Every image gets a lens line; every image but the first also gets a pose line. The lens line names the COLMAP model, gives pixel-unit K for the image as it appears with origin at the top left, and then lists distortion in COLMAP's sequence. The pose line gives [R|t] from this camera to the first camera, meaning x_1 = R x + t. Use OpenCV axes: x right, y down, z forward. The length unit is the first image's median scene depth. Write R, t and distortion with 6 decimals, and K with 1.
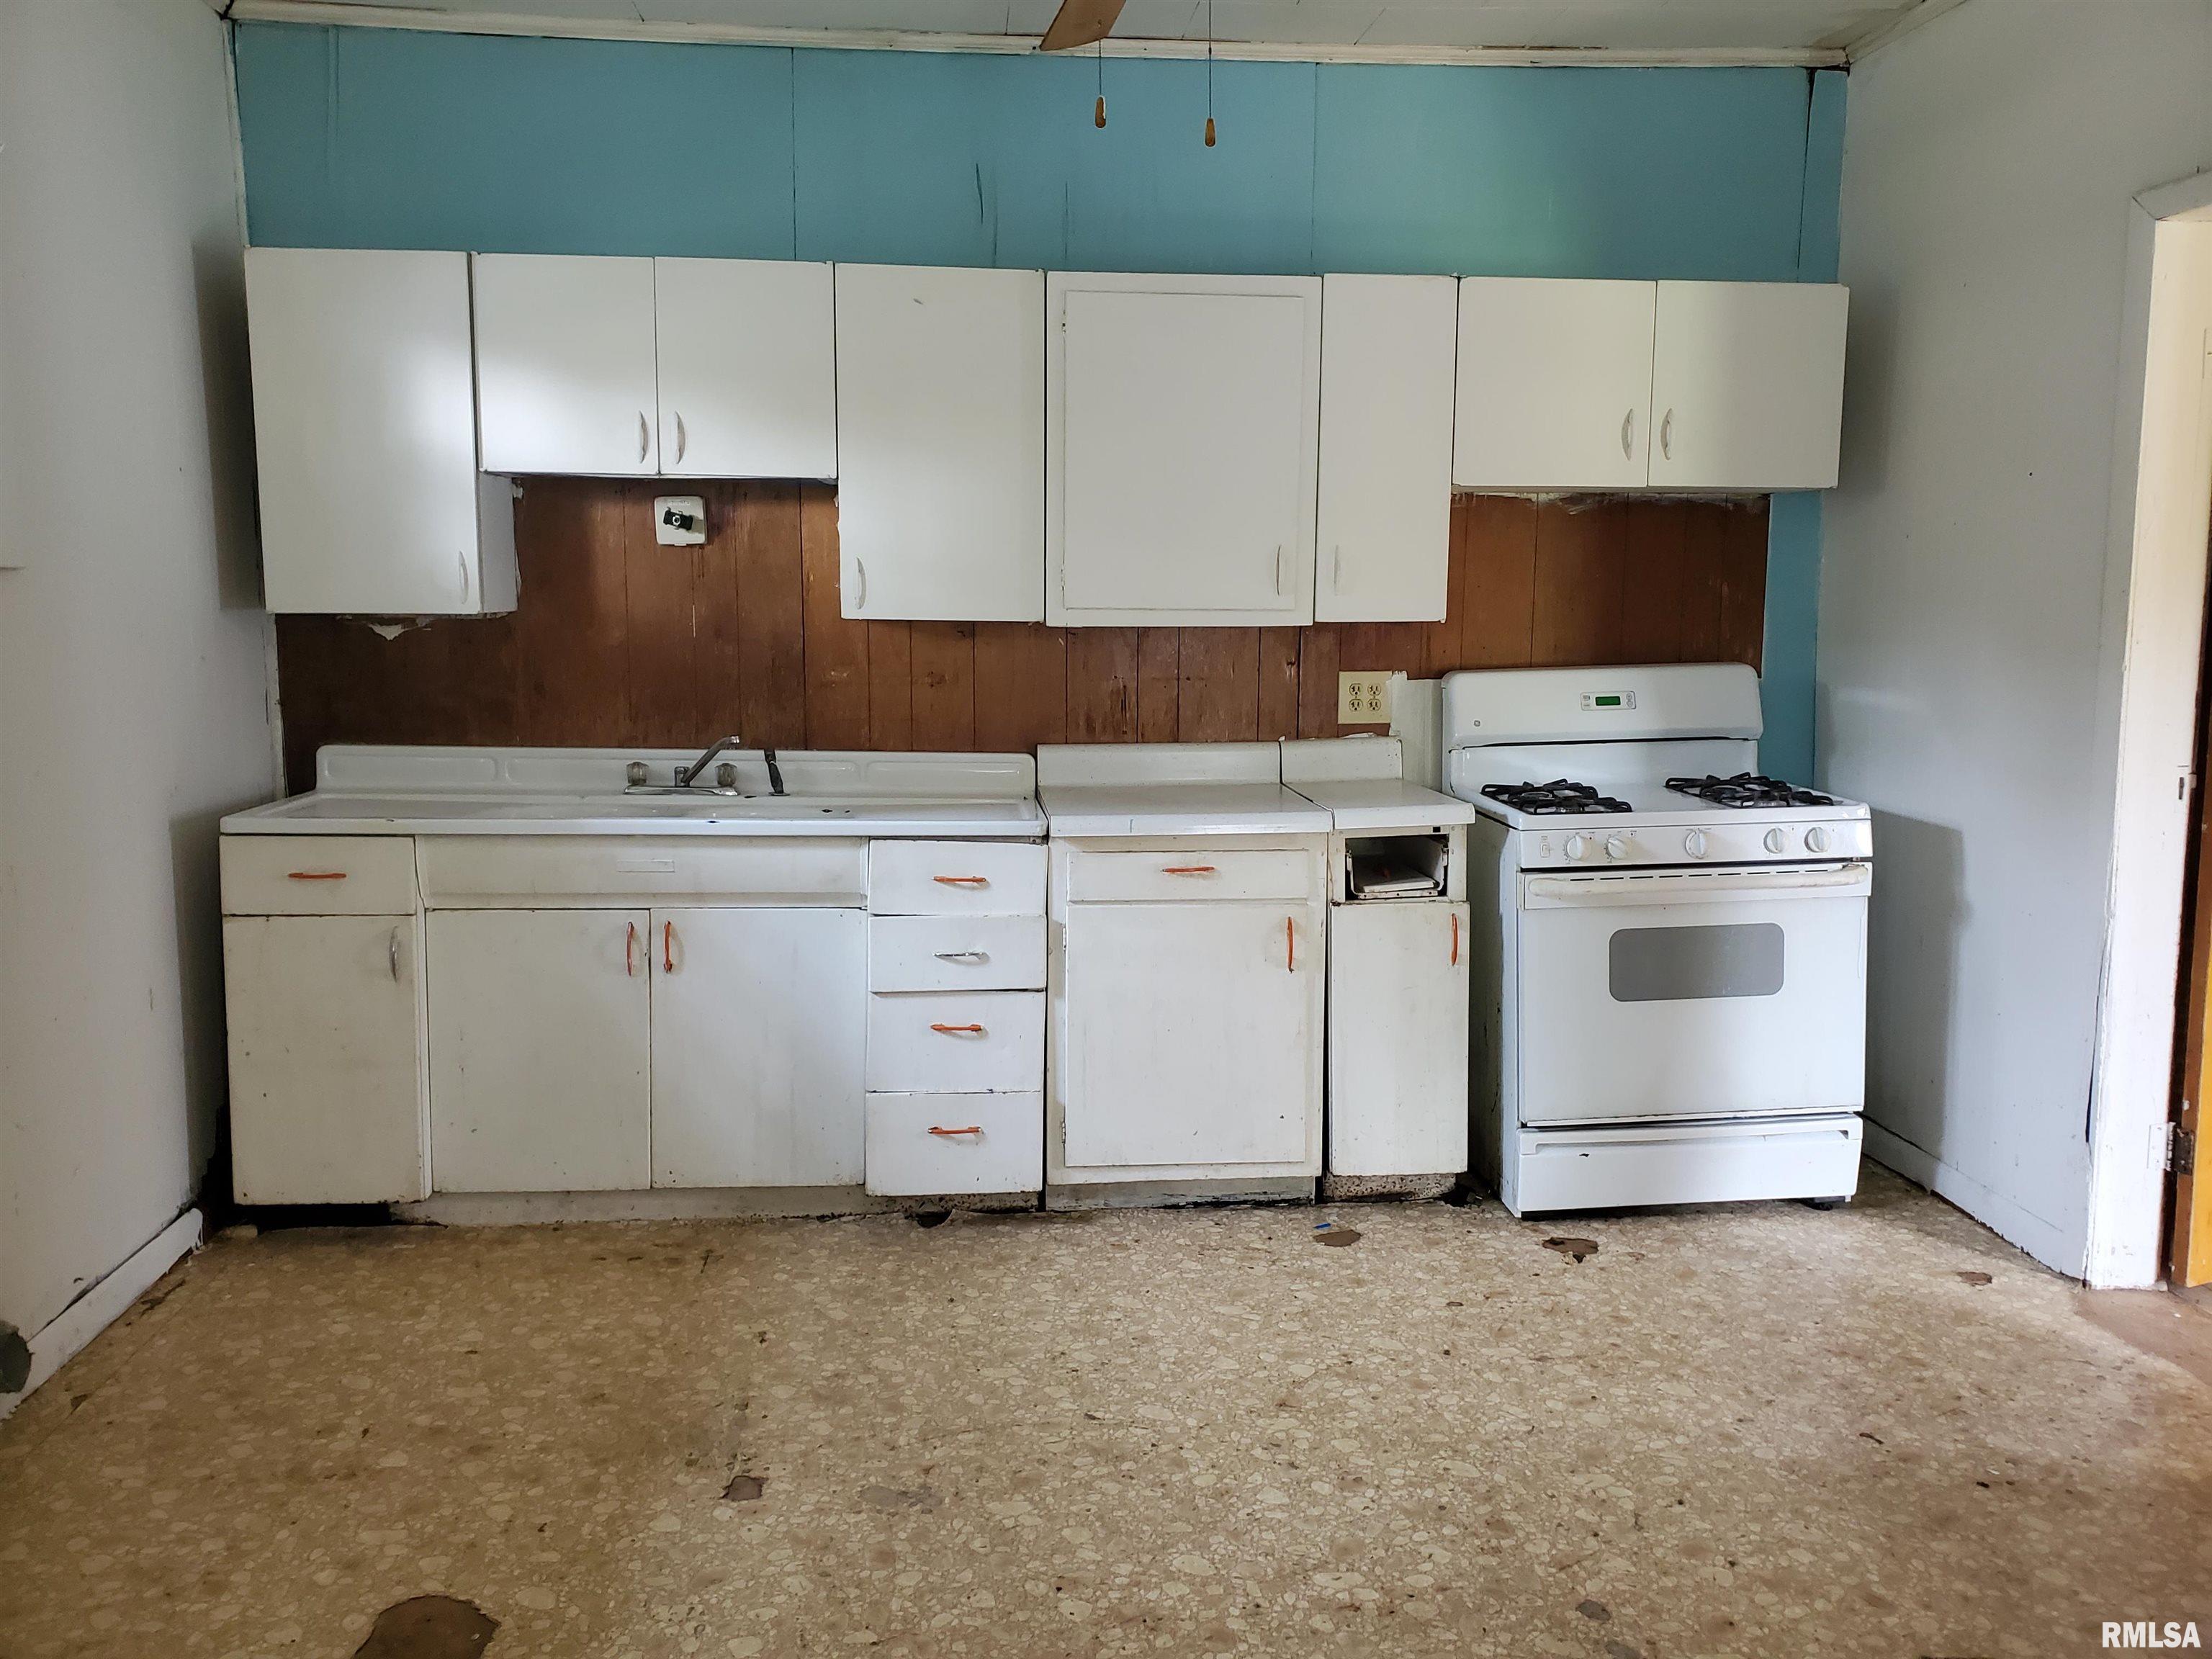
lens RADIAL K [[1737.7, 0, 1142.8], [0, 1737.7, 813.6], [0, 0, 1]] dist [0.063121, -0.055085]
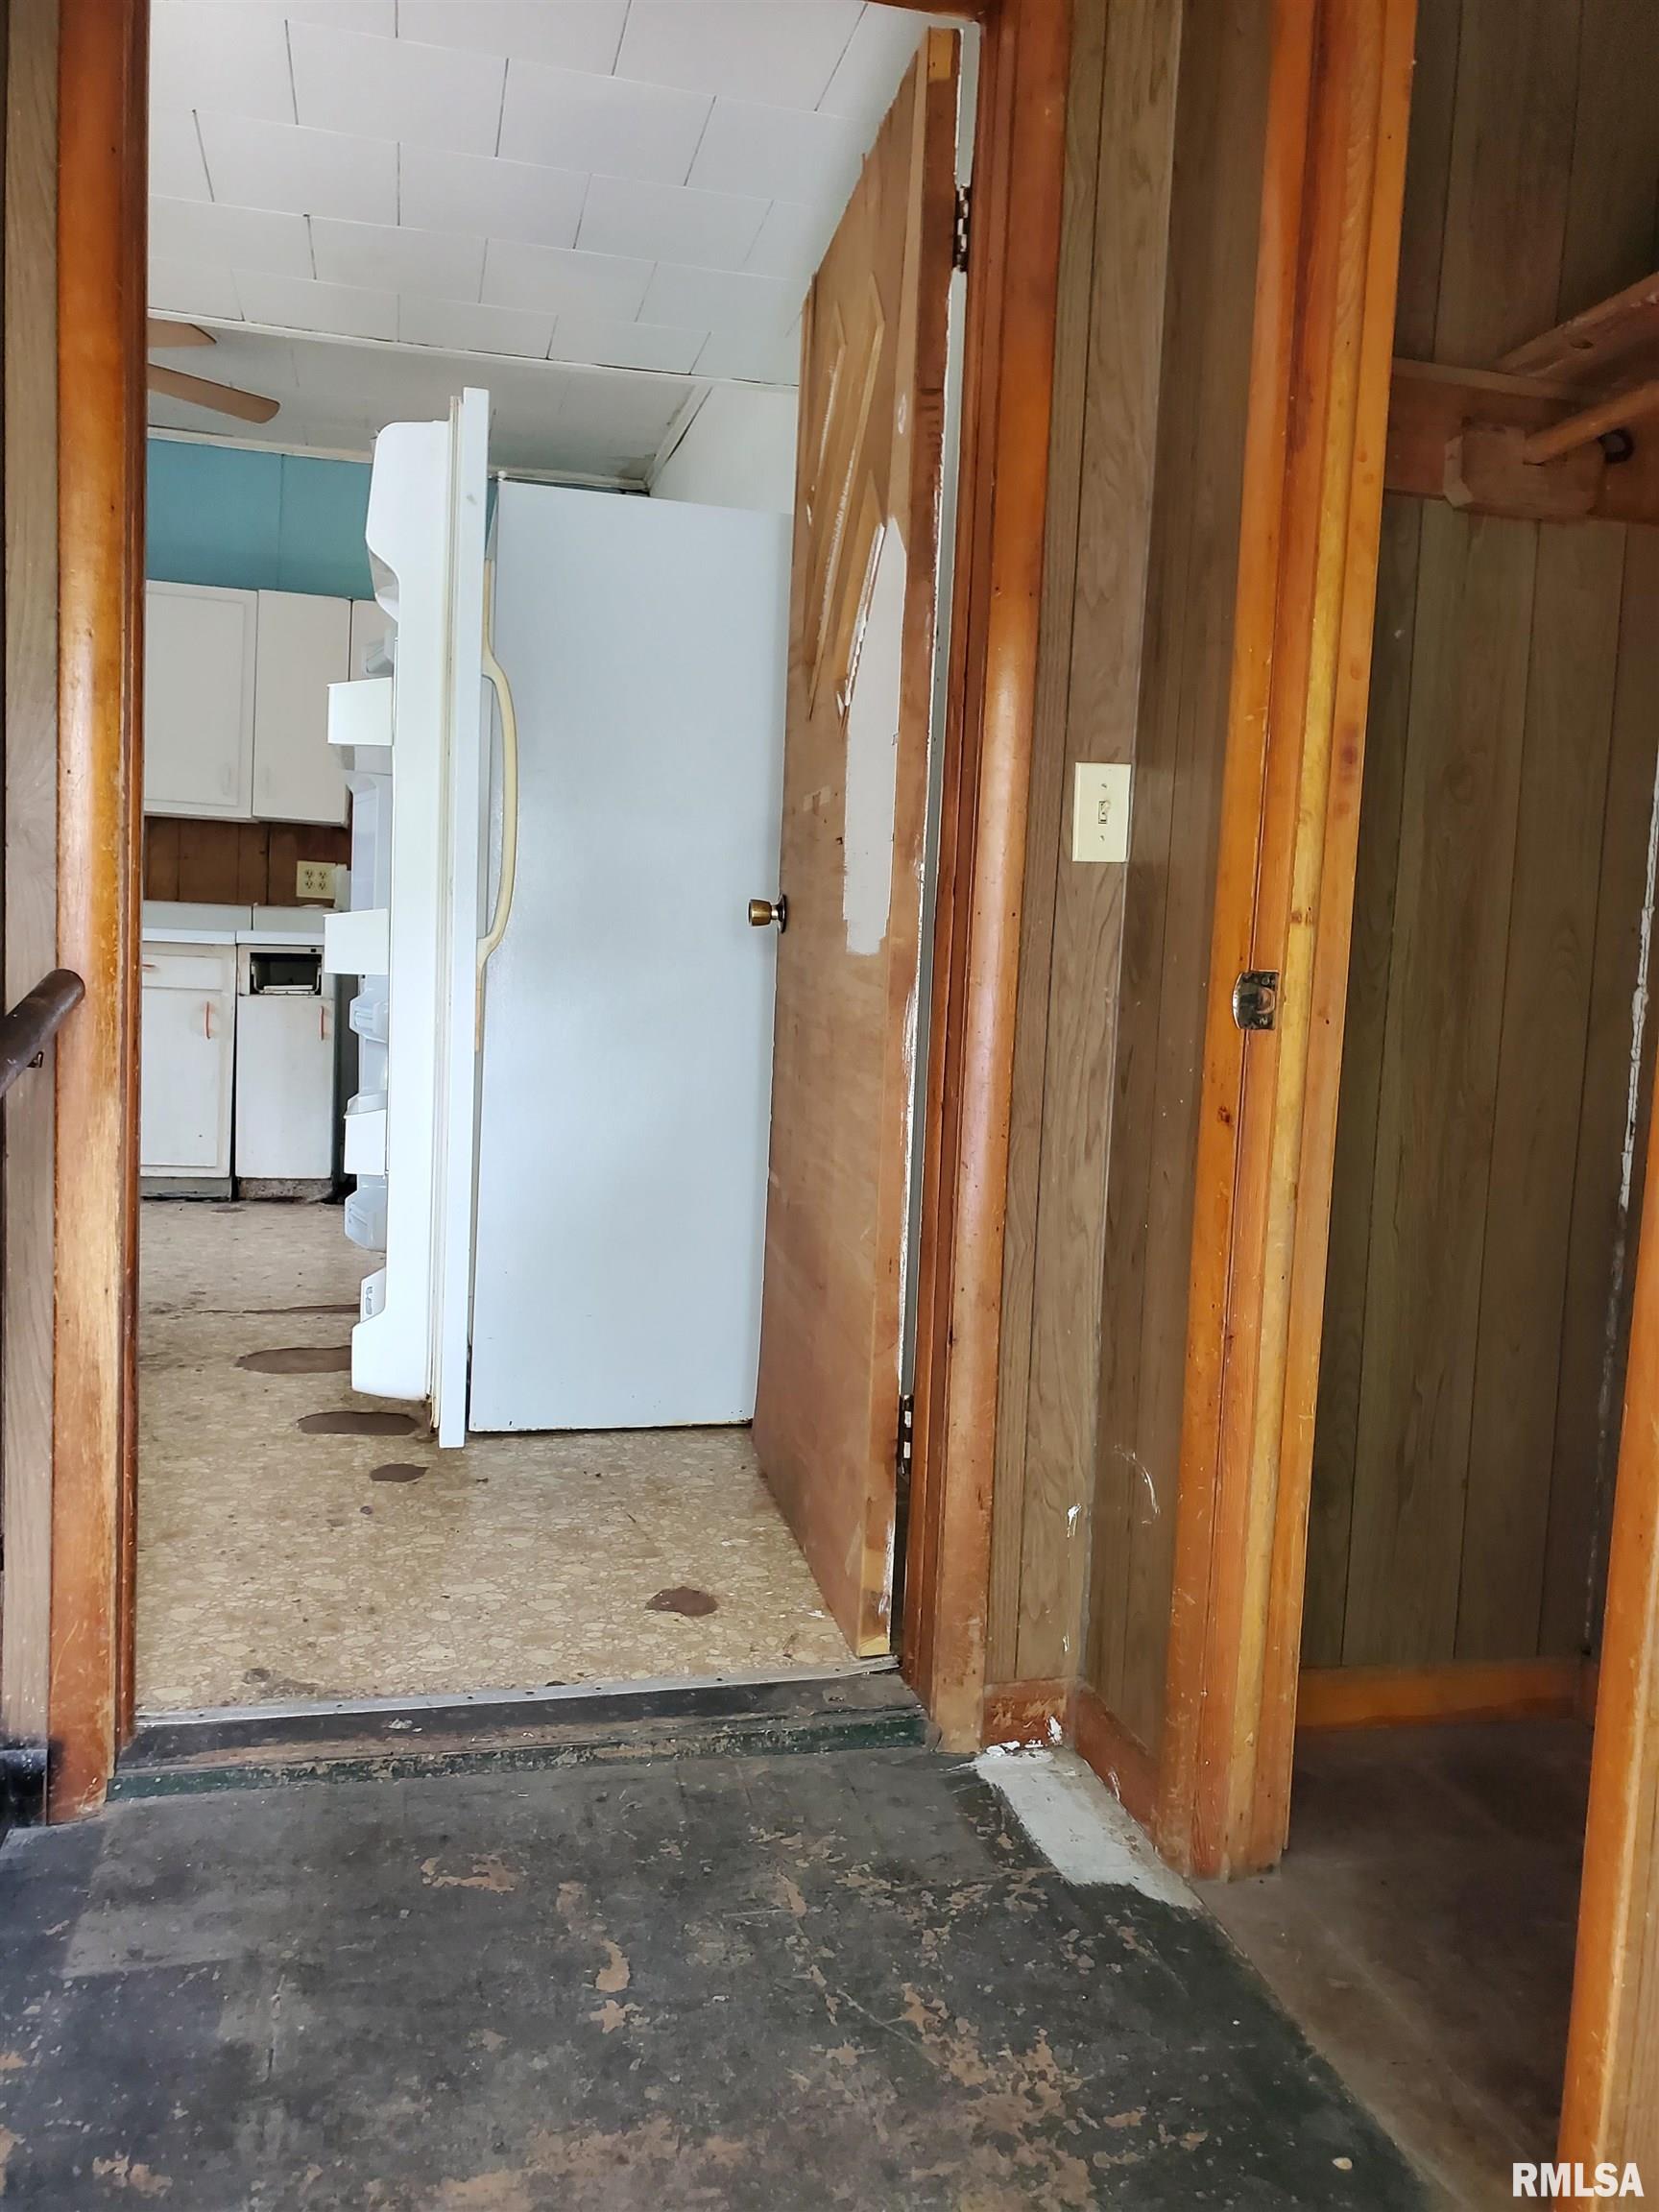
lens RADIAL K [[1737.7, 0, 826.3], [0, 1737.7, 1103.7], [0, 0, 1]] dist [0.063121, -0.055085]
pose [[0.989319, 0.043972, 0.138977, 0.423895], [-0.038600, 0.998409, -0.041114, 0.197152], [-0.140564, 0.035310, 0.989442, -0.613543]]
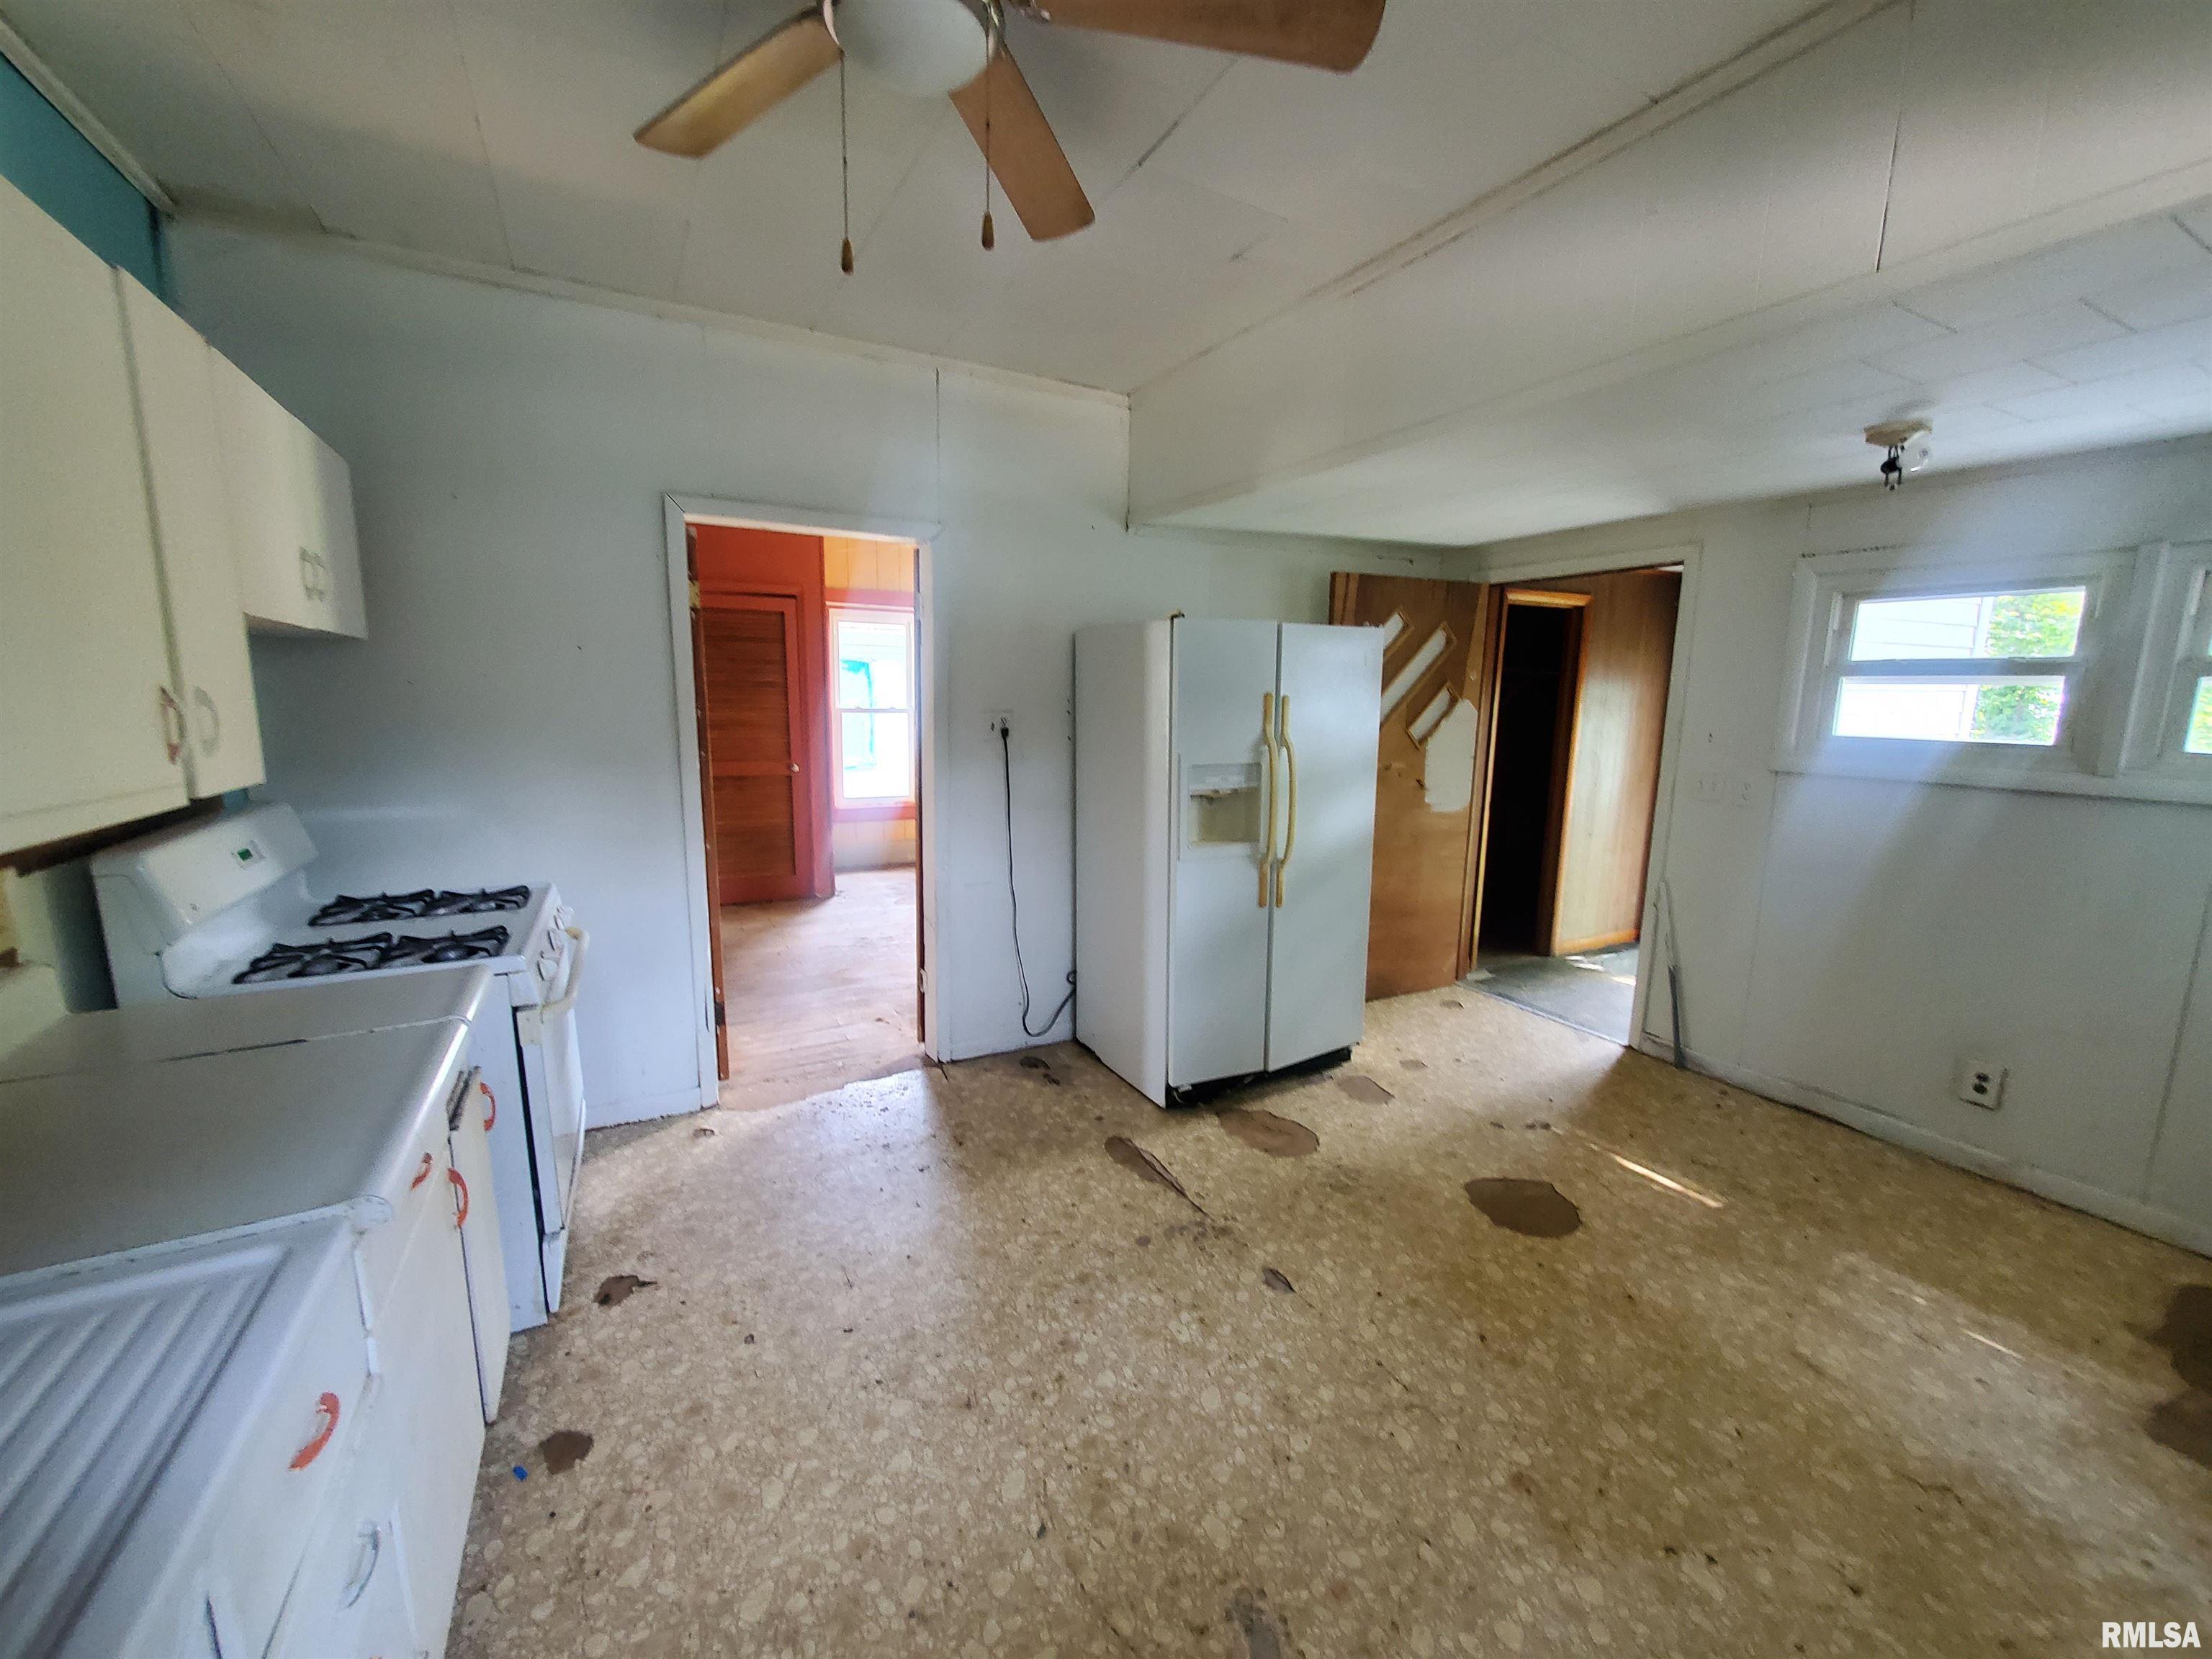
lens RADIAL K [[883.1, 0, 1071.1], [0, 883.1, 837.3], [0, 0, 1]] dist [0.003924, 0.000509]
pose [[-0.364079, -0.156000, 0.918210, -0.372498], [0.111311, 0.971519, 0.209193, -0.142476], [-0.924692, 0.178369, -0.336345, 0.870071]]
